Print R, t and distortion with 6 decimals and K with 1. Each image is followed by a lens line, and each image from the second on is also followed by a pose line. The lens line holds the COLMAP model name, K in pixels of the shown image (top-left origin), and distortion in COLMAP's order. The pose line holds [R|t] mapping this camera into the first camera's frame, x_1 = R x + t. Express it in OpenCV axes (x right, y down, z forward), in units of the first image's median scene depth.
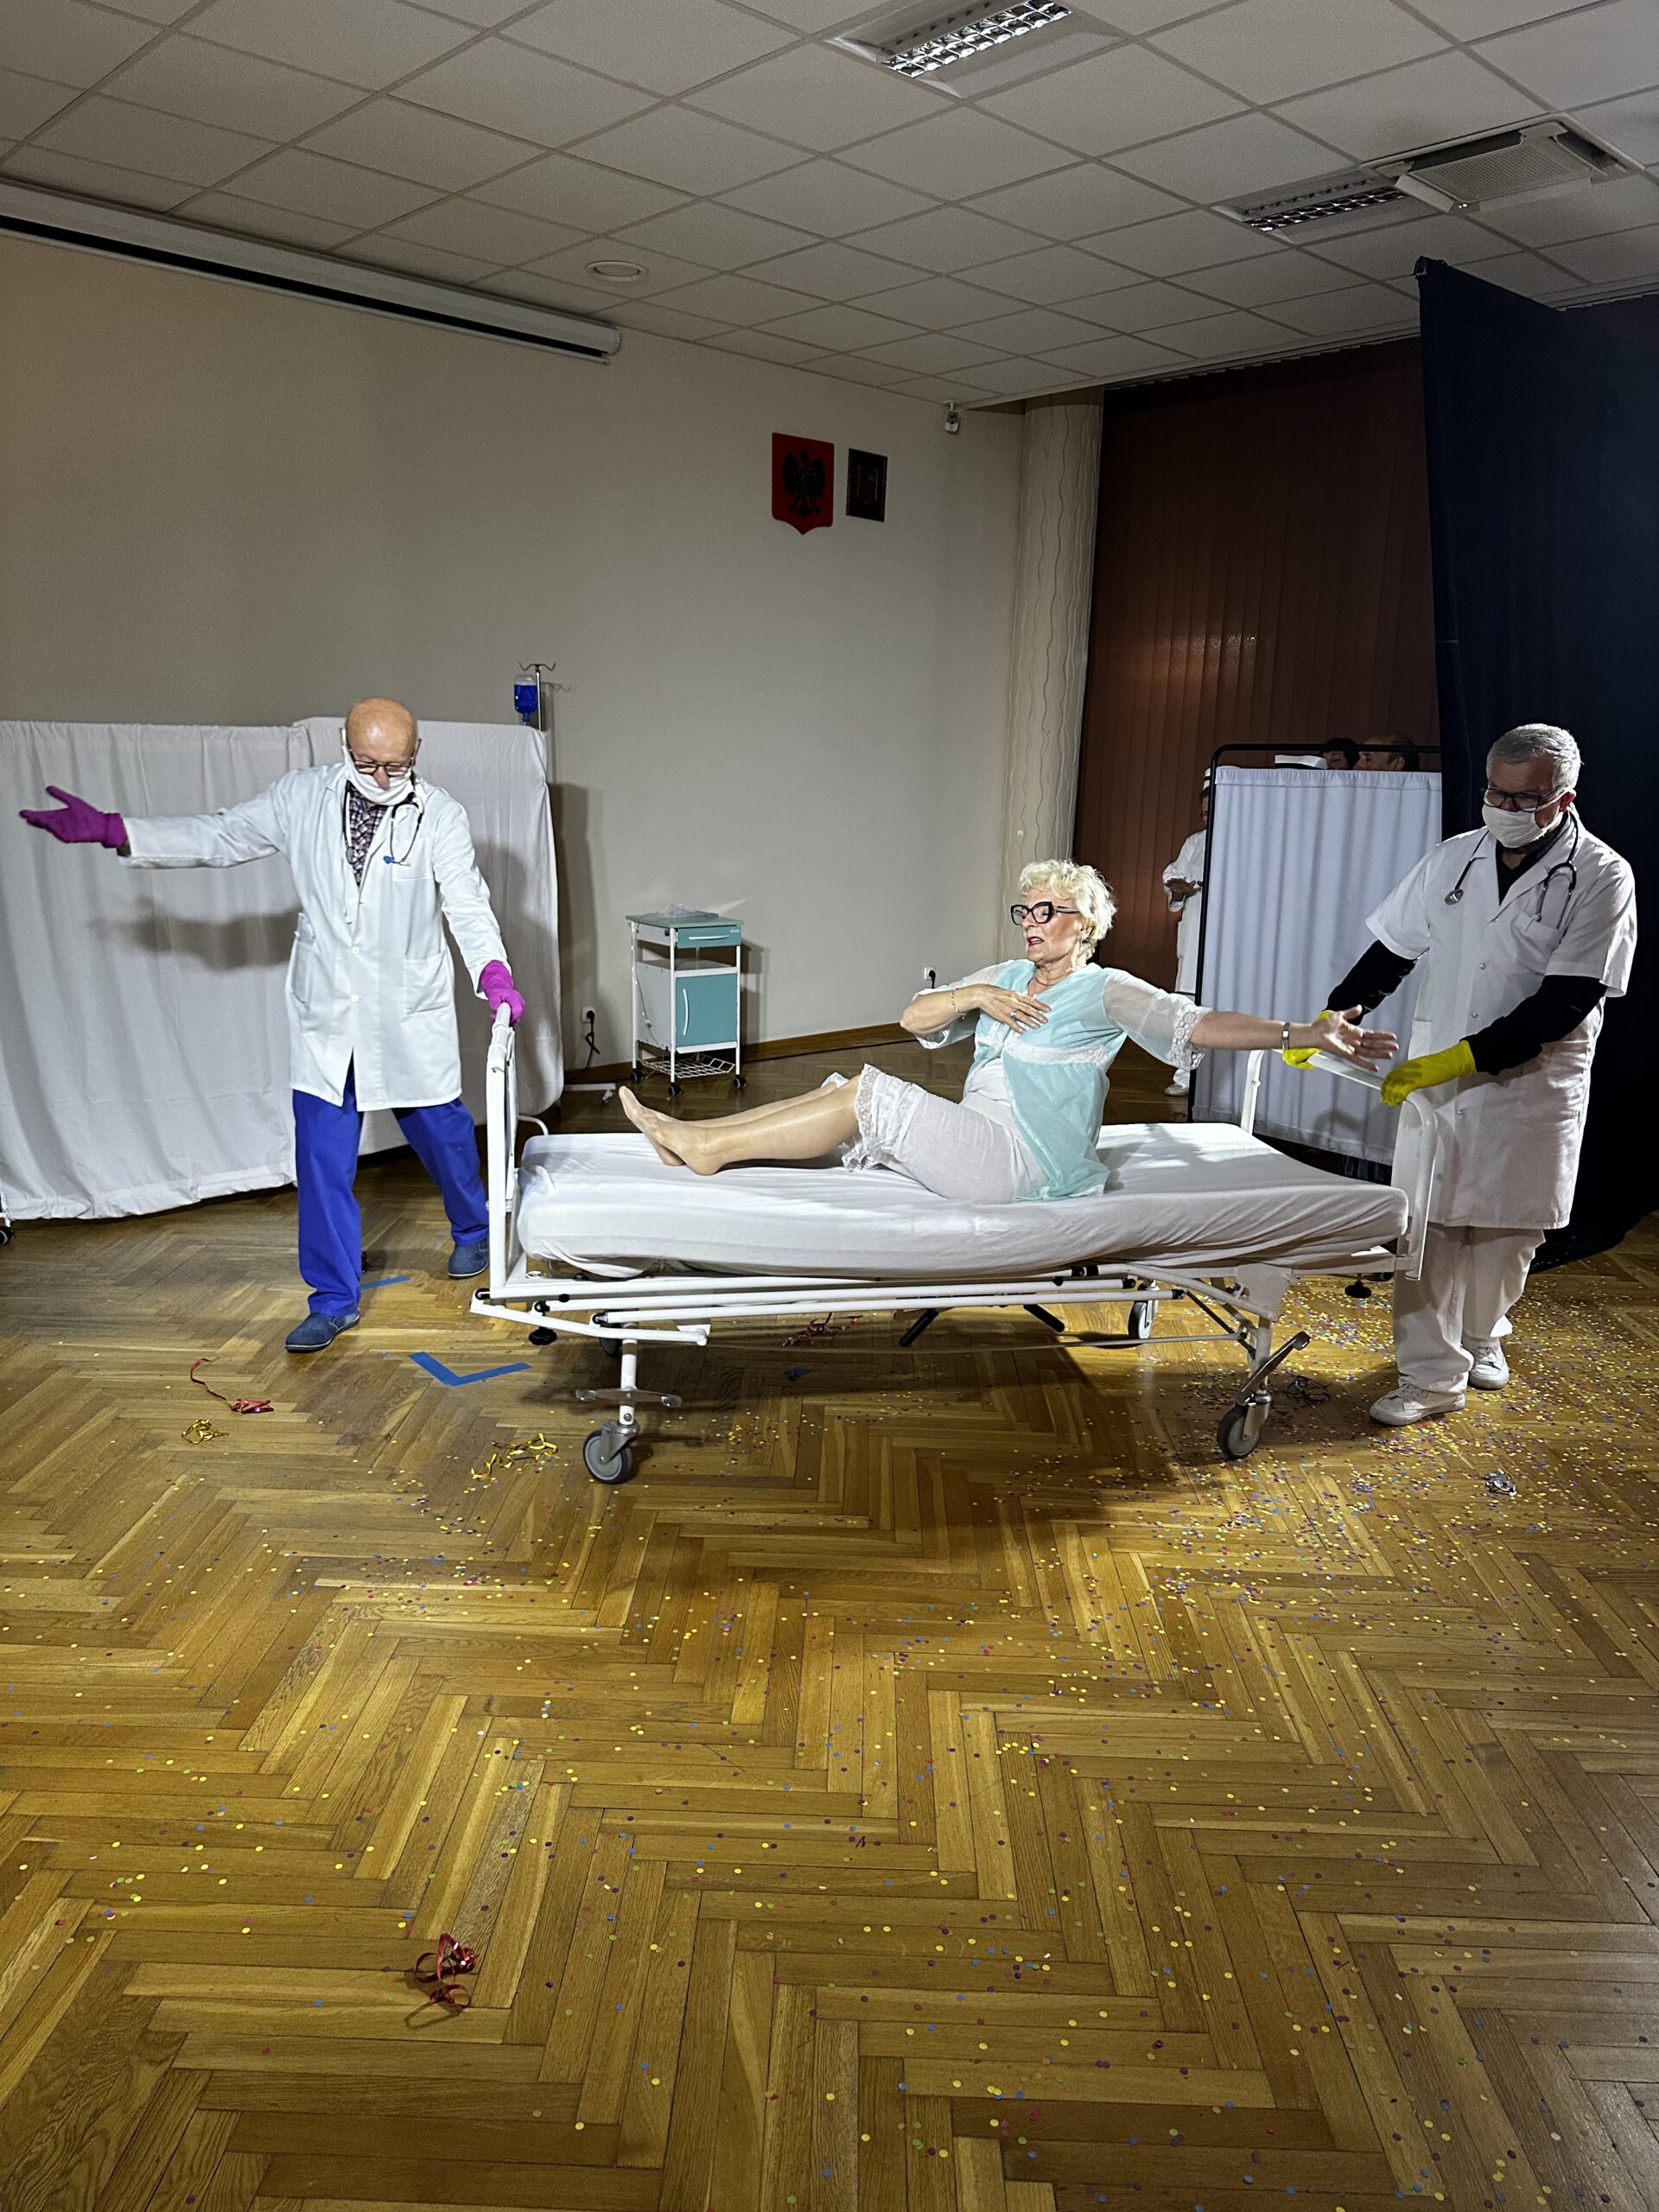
lens RADIAL K [[1571.7, 0, 836.4], [0, 1571.7, 1096.8], [0, 0, 1]] dist [0.027298, -0.038887]
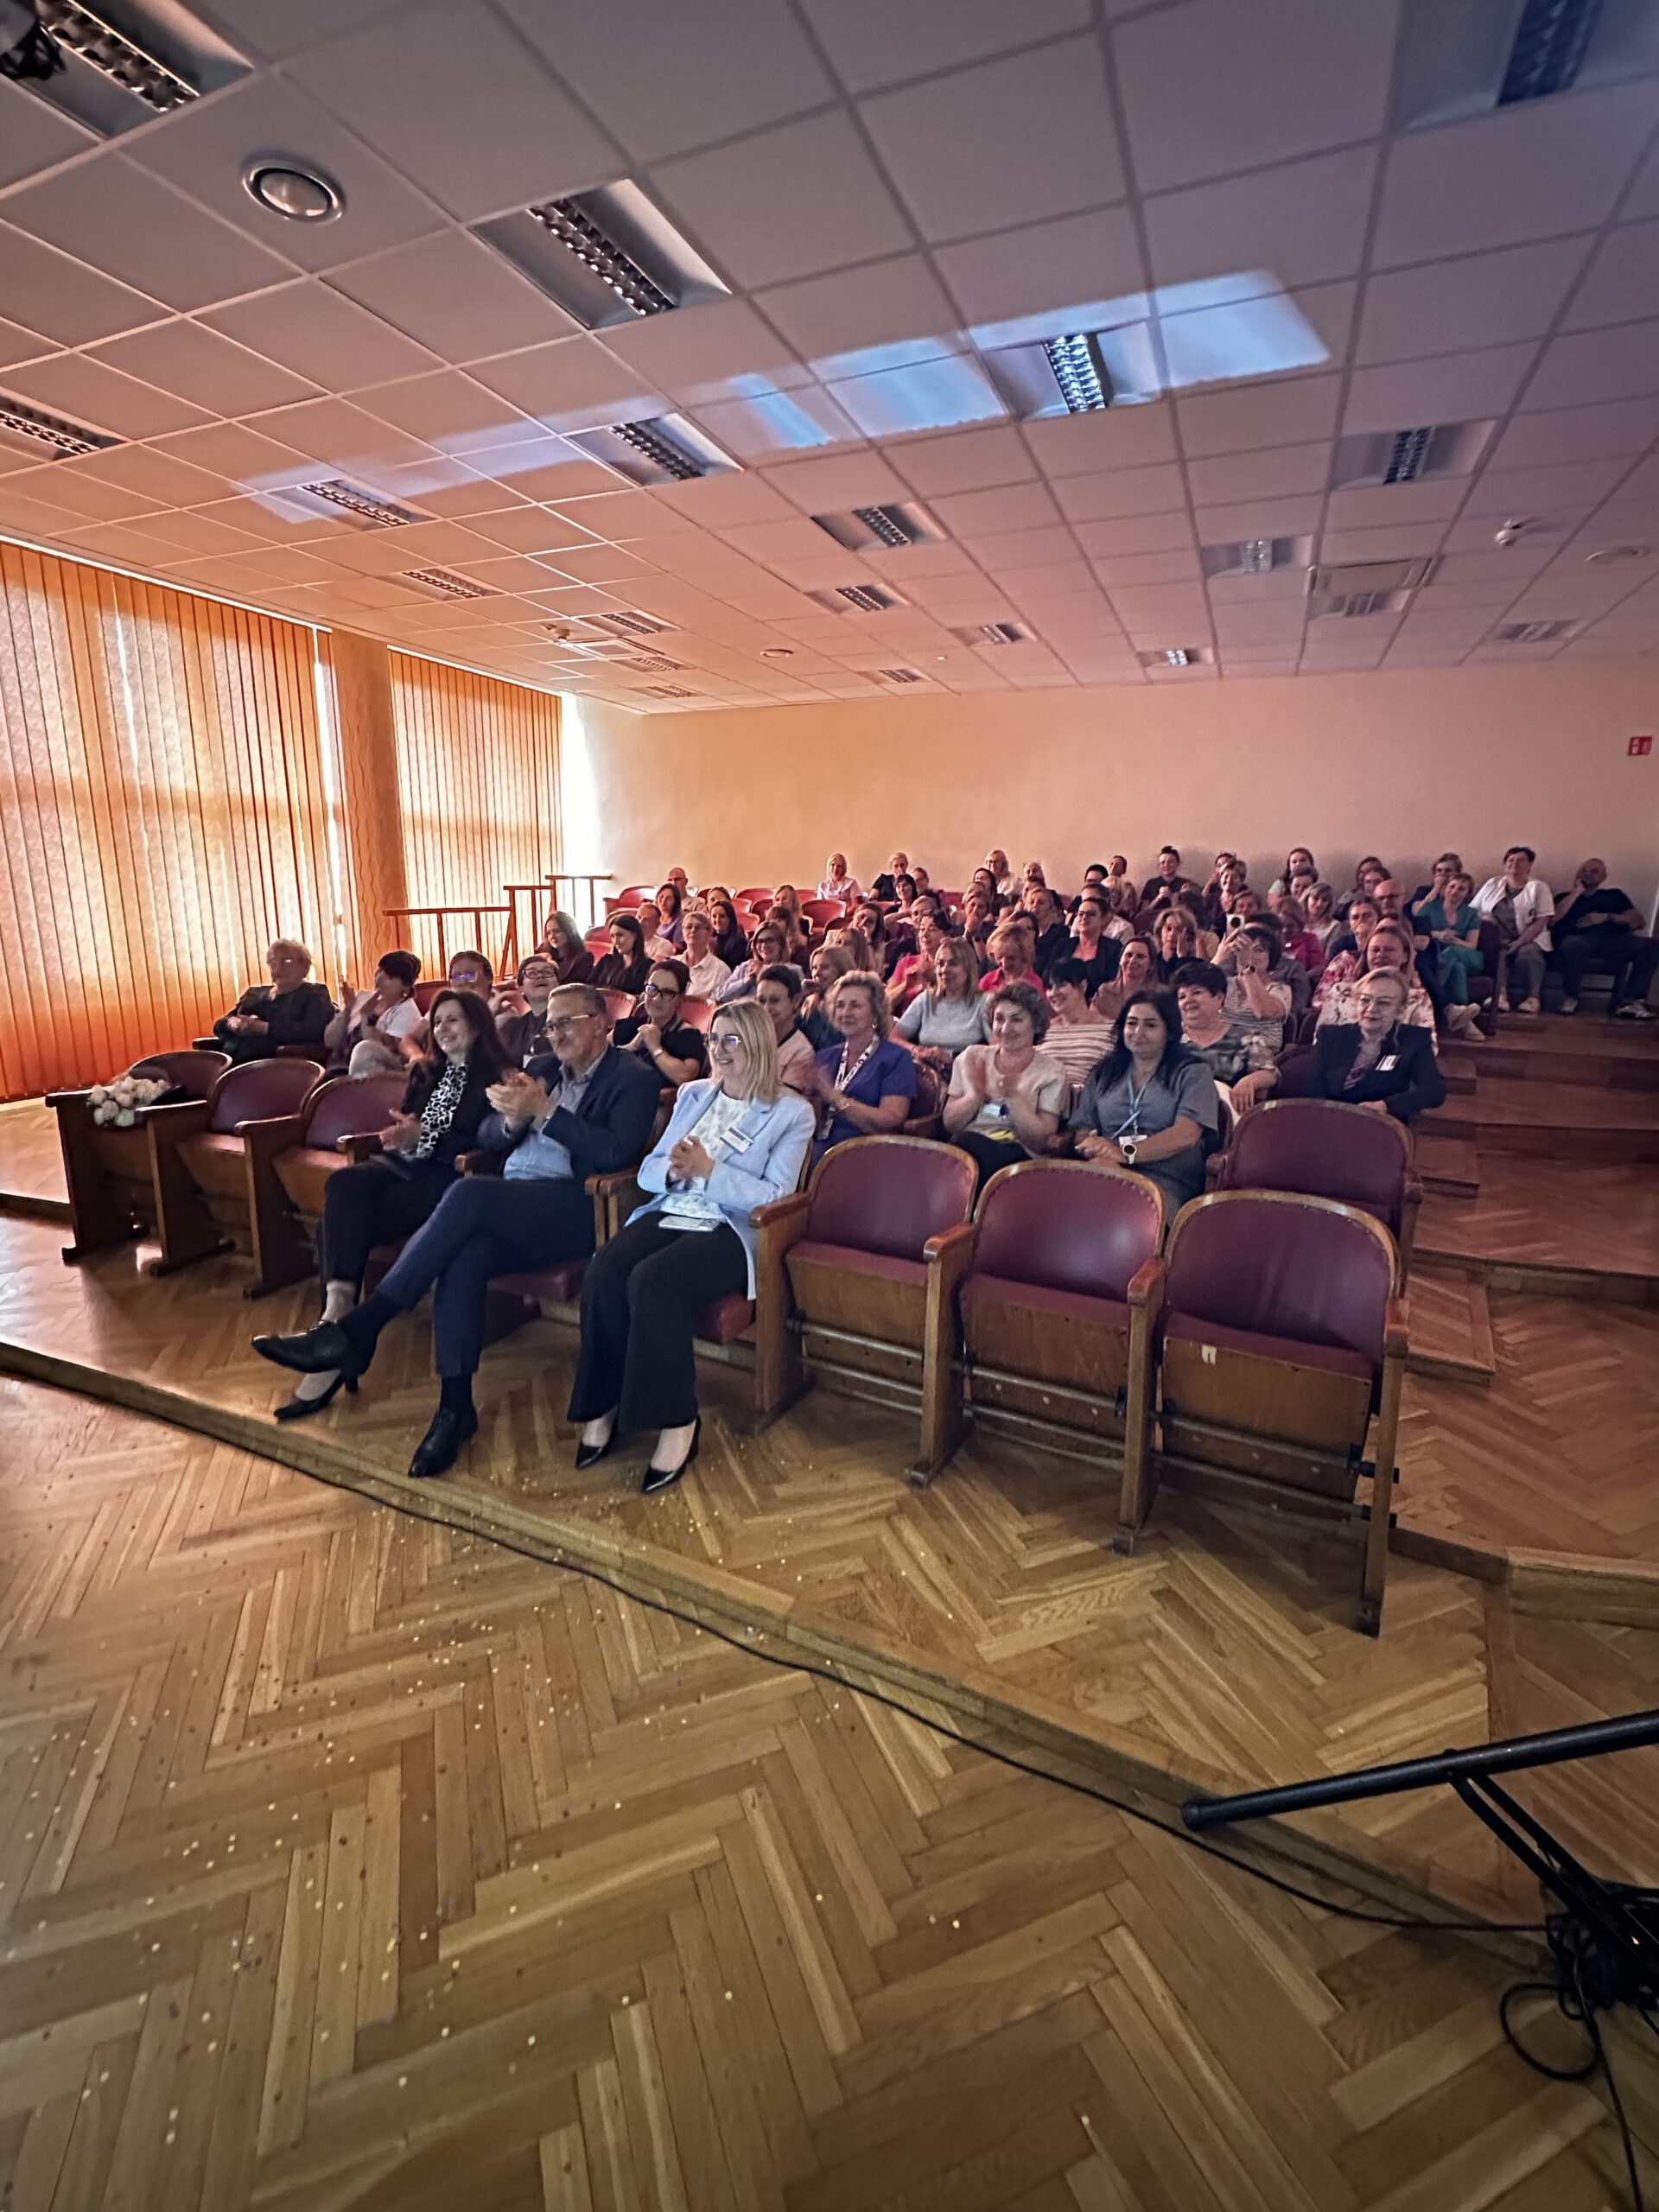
lens RADIAL K [[991.4, 0, 826.7], [0, 991.4, 1098.3], [0, 0, 1]] dist [-0.003765, 0.000253]
pose [[-0.392931, -0.229455, 0.890481, -0.433344], [0.177169, 0.931336, 0.318159, -0.144036], [-0.902340, 0.282780, -0.325298, 0.551084]]
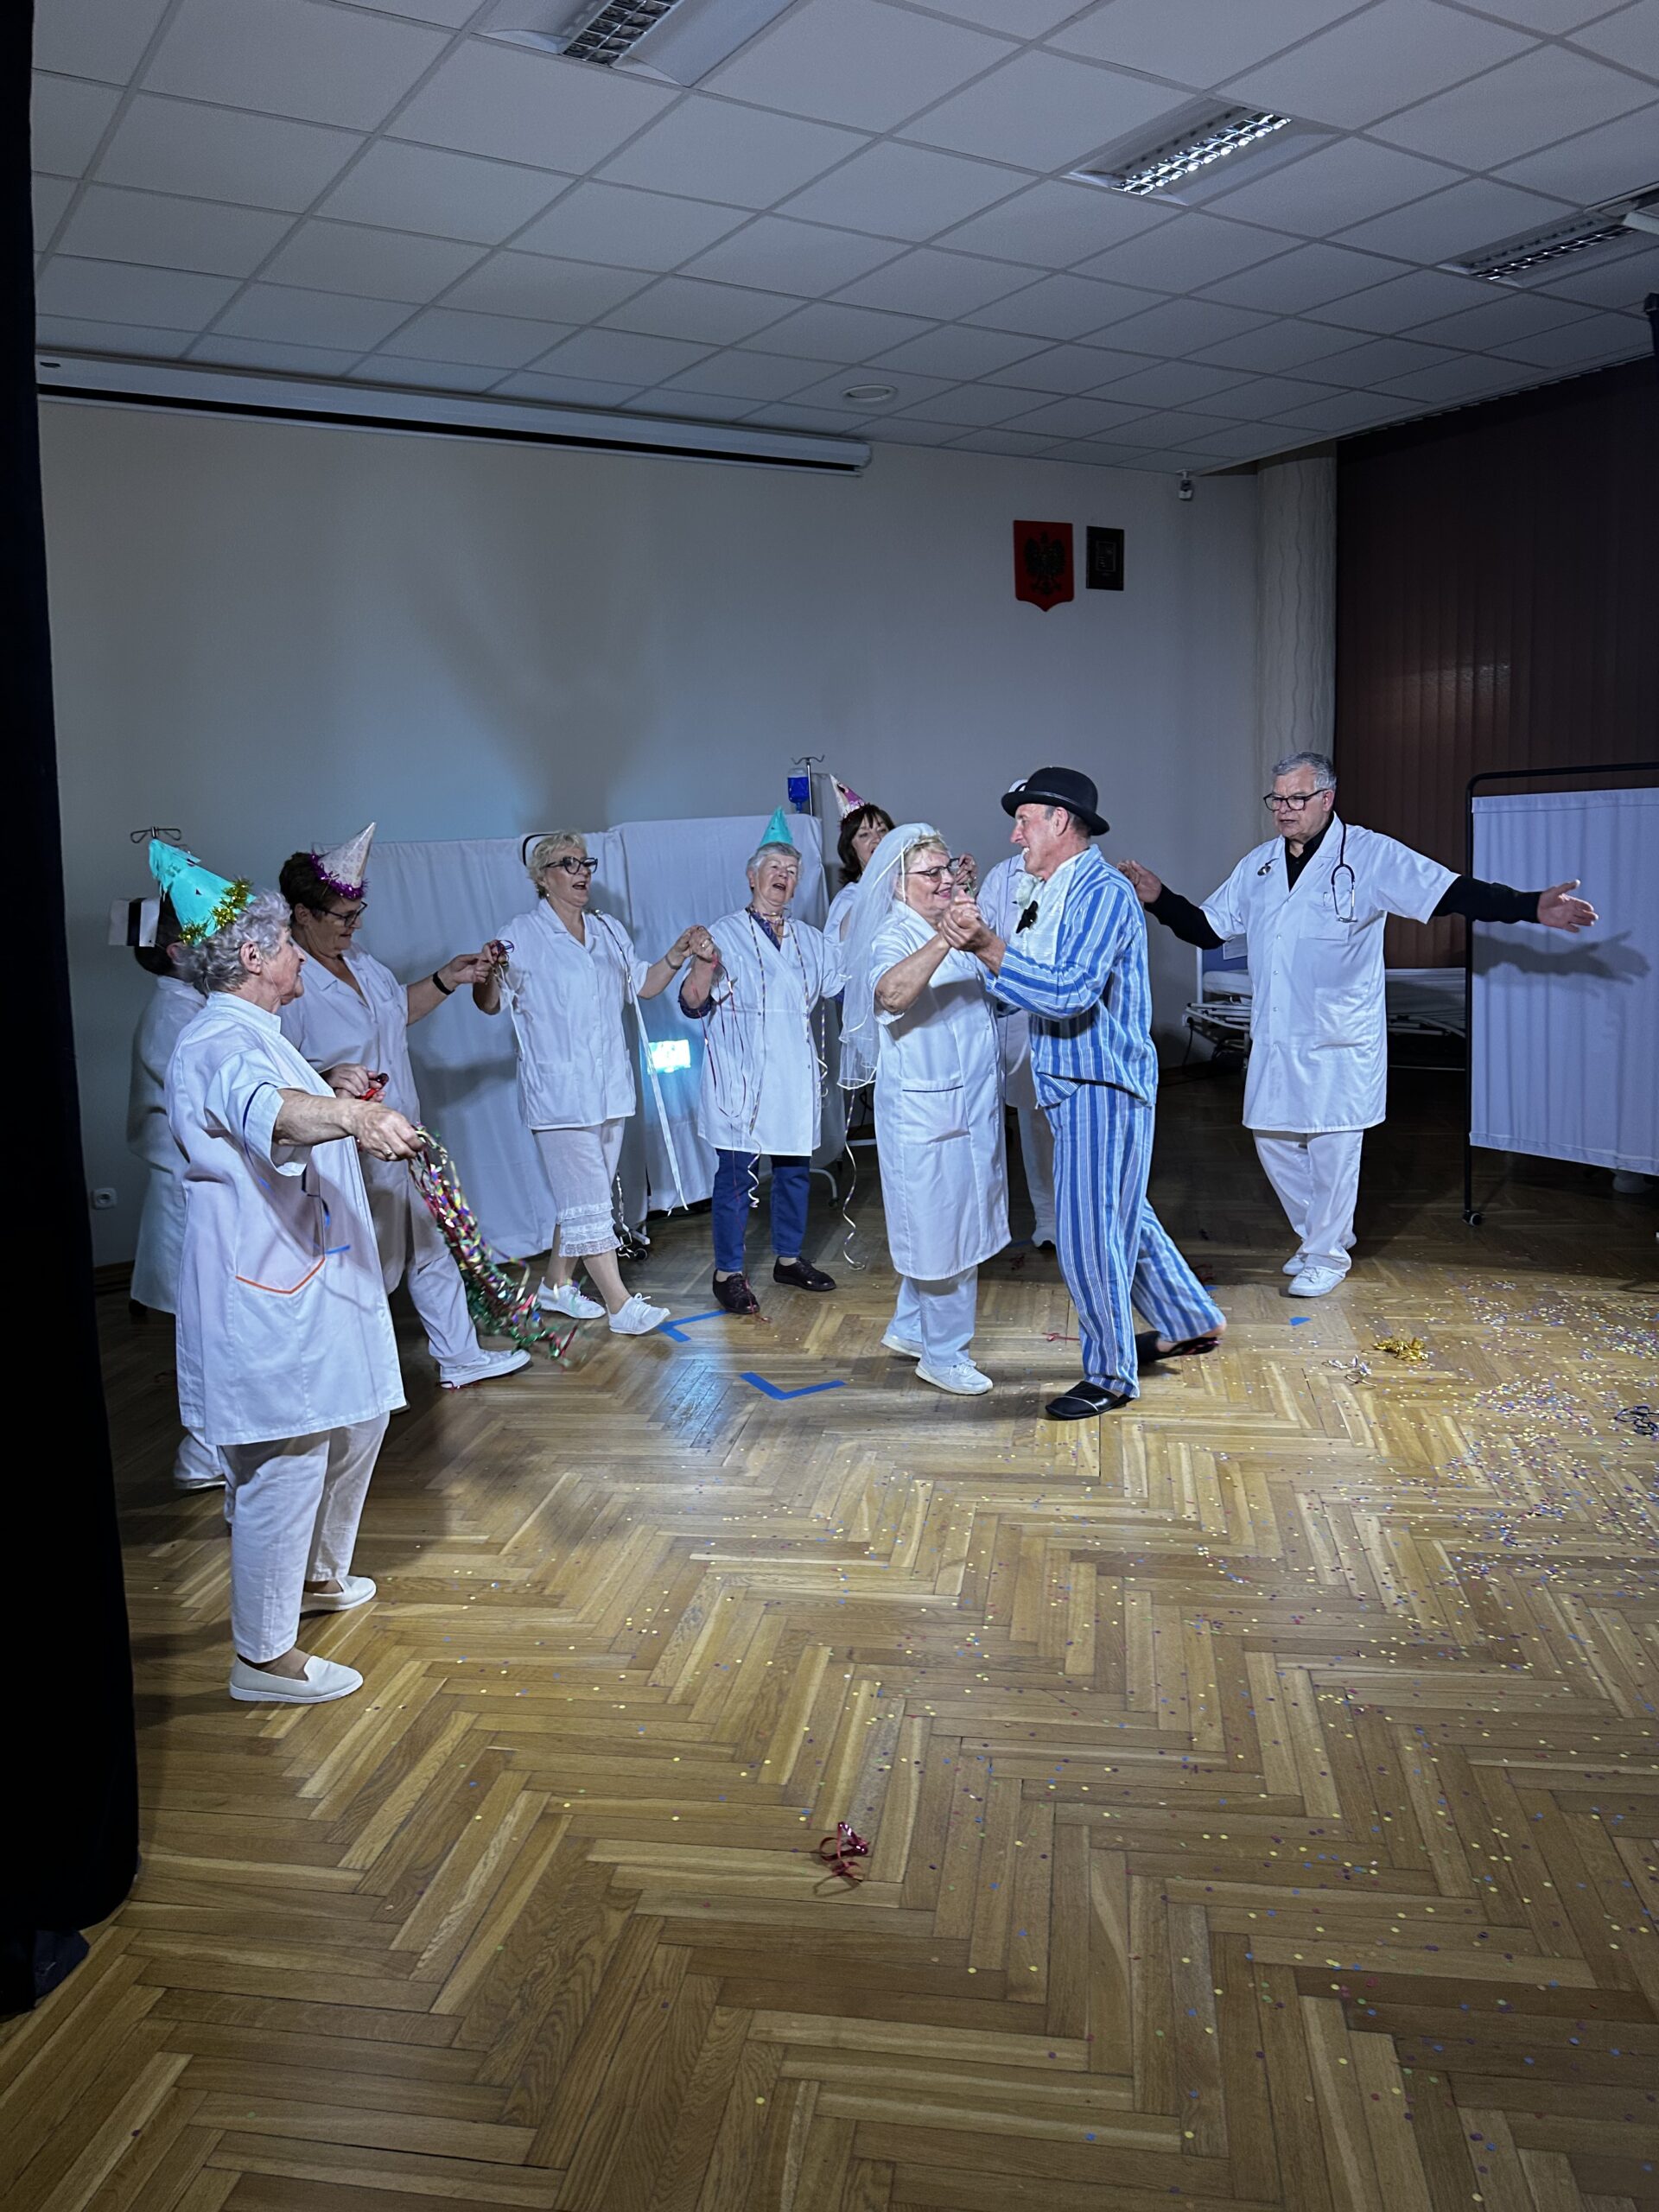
lens RADIAL K [[1571.7, 0, 808.4], [0, 1571.7, 1101.6], [0, 0, 1]] dist [0.027298, -0.038887]
pose [[0.983833, -0.047550, -0.172663, -0.033769], [0.040285, 0.998159, -0.045347, 0.034227], [0.174501, 0.037658, 0.983937, -0.153173]]
